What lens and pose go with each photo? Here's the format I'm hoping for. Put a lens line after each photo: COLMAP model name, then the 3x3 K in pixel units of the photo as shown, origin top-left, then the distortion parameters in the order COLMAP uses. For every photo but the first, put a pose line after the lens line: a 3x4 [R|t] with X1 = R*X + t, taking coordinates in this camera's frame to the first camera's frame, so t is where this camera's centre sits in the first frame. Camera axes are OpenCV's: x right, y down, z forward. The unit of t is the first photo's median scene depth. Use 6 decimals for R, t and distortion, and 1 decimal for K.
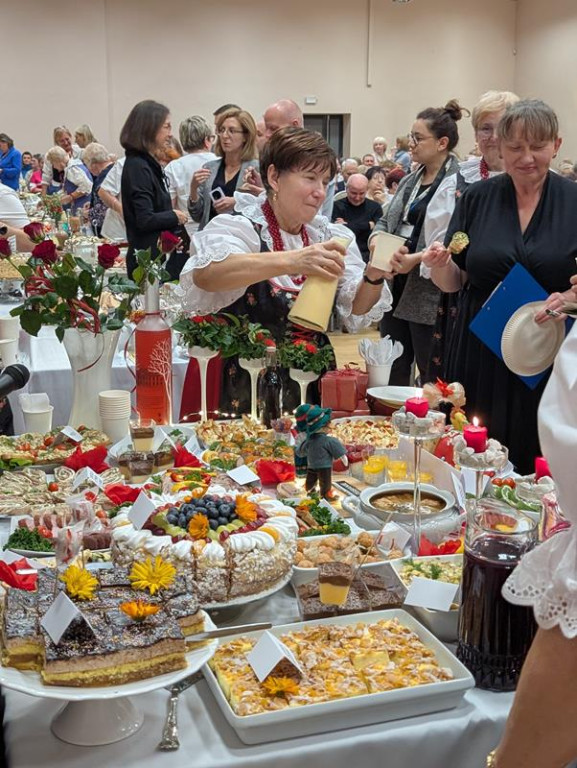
lens RADIAL K [[890.3, 0, 288.5], [0, 890.3, 384.0], [0, 0, 1]] dist [0.070383, -0.246646]
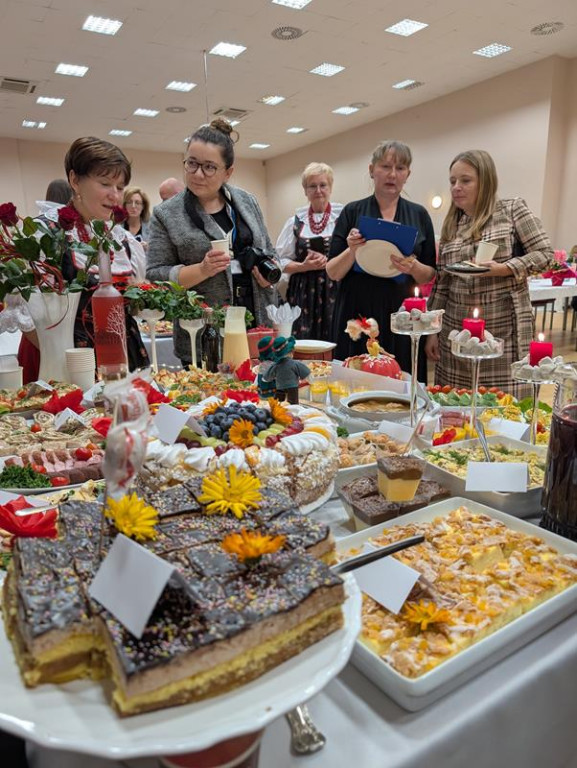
lens RADIAL K [[522.8, 0, 288.5], [0, 522.8, 384.0], [0, 0, 1]] dist [0.001609, -0.002970]
pose [[0.968712, -0.079378, 0.235151, -0.176912], [0.075522, 0.996821, 0.025373, 0.106111], [-0.236417, -0.006820, 0.971628, 0.512920]]
